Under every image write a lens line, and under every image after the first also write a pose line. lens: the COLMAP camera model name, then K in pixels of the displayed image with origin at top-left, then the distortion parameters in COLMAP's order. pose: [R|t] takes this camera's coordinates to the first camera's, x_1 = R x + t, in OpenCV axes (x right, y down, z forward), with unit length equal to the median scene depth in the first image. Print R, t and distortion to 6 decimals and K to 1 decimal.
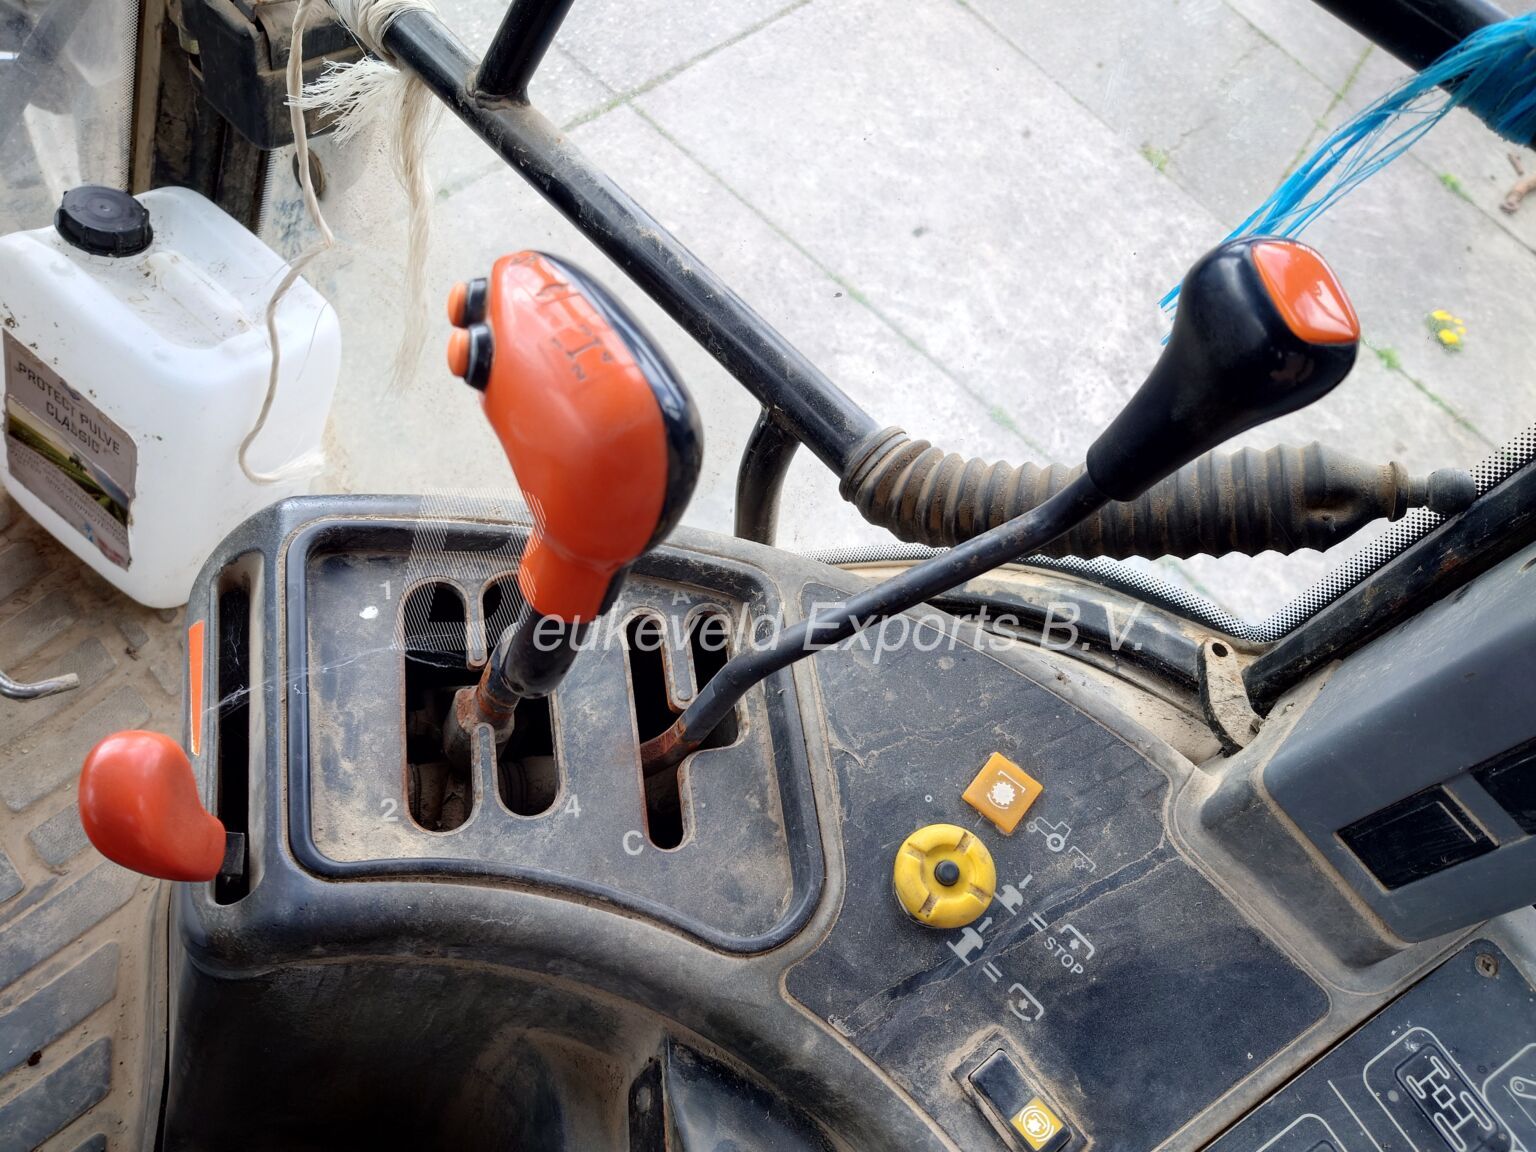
lens RADIAL K [[1154.2, 0, 768.0], [0, 1154.2, 576.0], [0, 0, 1]] dist [-0.003049, 0.020617]
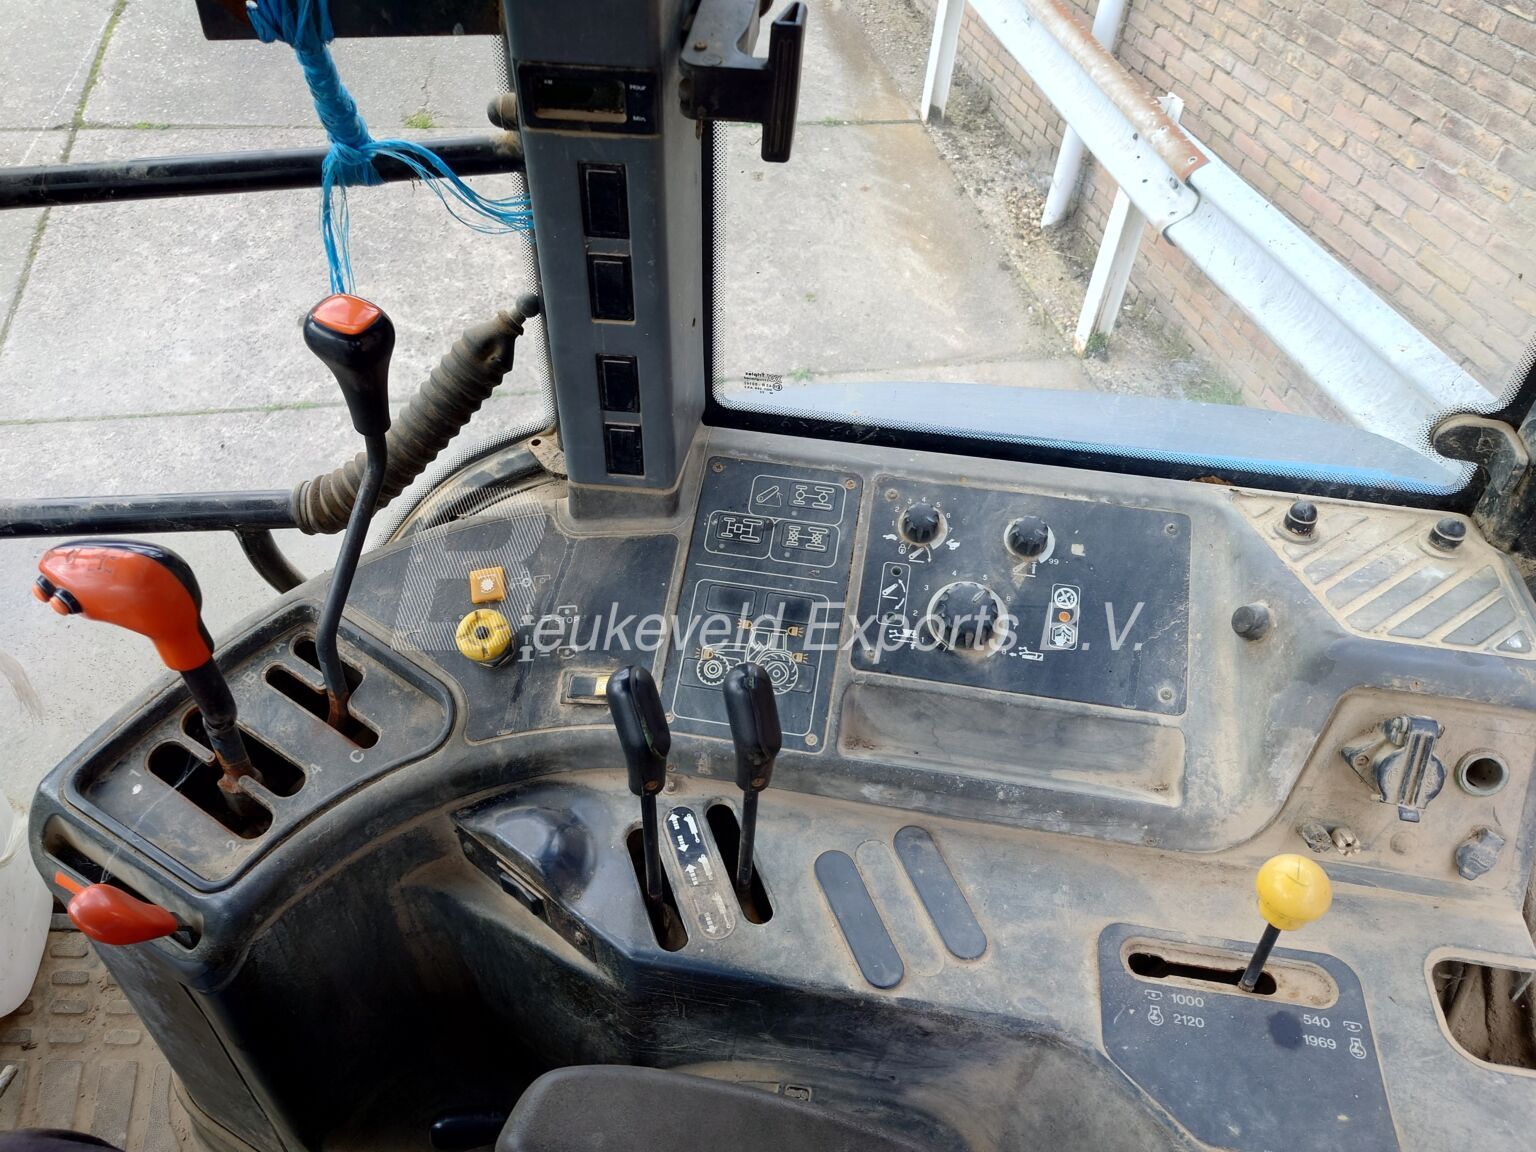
lens RADIAL K [[1154.2, 0, 768.0], [0, 1154.2, 576.0], [0, 0, 1]] dist [-0.003049, 0.020617]
pose [[0.660379, -0.717984, 0.219998, 0.105470], [0.710735, 0.692171, 0.125519, 0.263371], [-0.242396, 0.073470, 0.967391, -0.855609]]
